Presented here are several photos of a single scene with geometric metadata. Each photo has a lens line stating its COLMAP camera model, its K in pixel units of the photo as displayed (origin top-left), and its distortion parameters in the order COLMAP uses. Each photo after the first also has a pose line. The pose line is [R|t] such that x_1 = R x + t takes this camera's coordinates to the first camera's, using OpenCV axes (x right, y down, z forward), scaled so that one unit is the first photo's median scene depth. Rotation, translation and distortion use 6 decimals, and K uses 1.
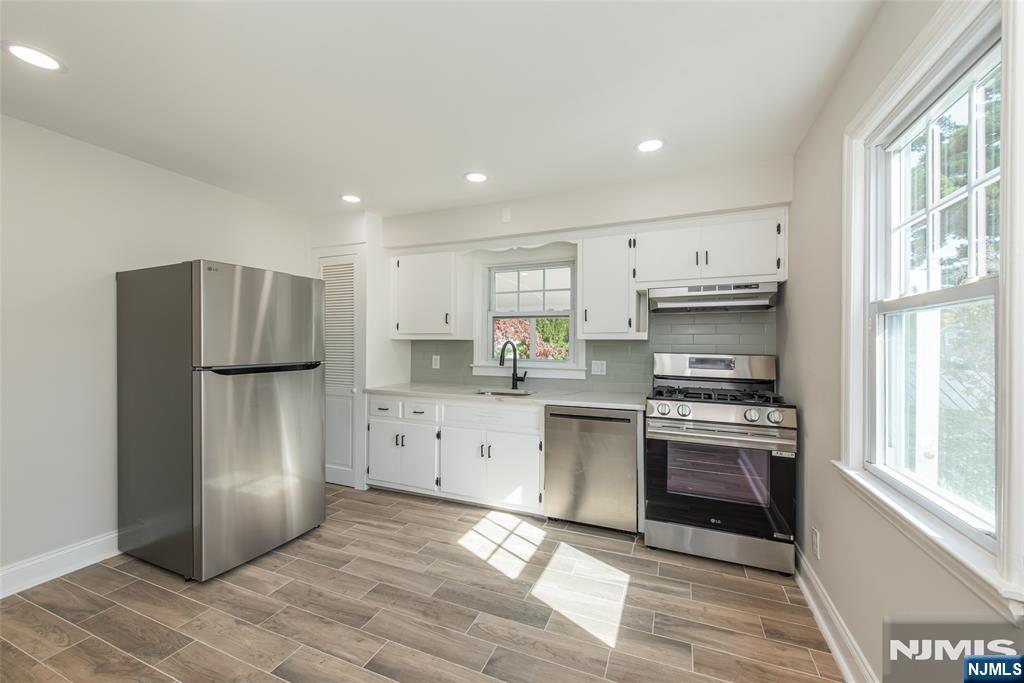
lens RADIAL K [[411.1, 0, 513.7], [0, 411.1, 333.2], [0, 0, 1]] dist [0.019311, -0.008000]
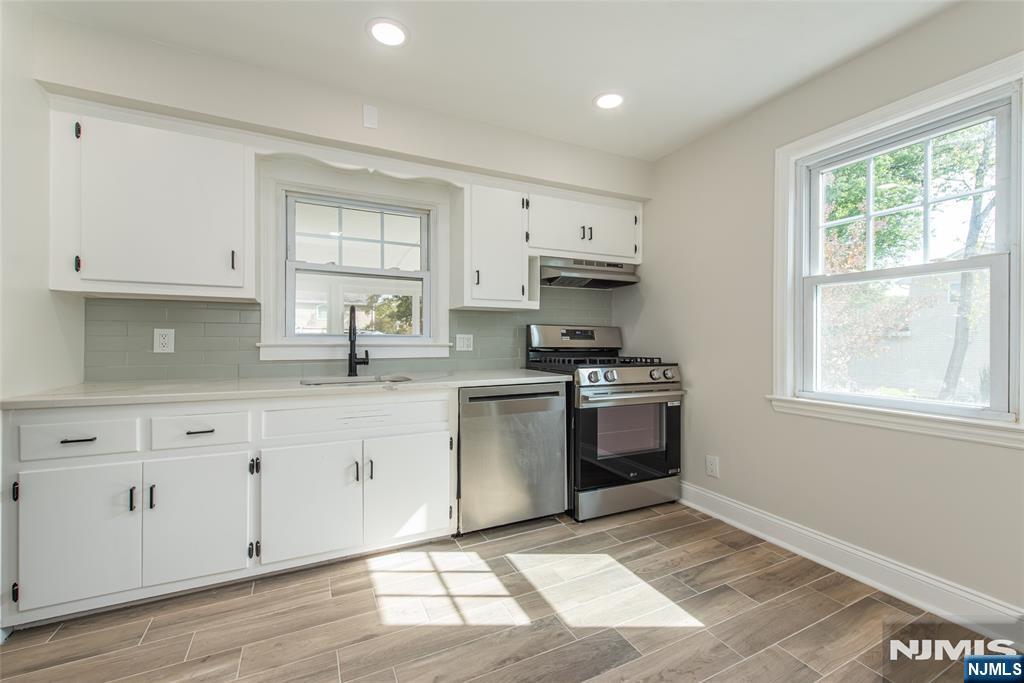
lens RADIAL K [[411.1, 0, 513.7], [0, 411.1, 333.2], [0, 0, 1]] dist [0.019311, -0.008000]
pose [[0.651501, 0.010943, 0.758569, -0.450995], [-0.022246, 0.999742, 0.004684, 0.070678], [-0.758322, -0.019927, 0.651576, 0.448553]]
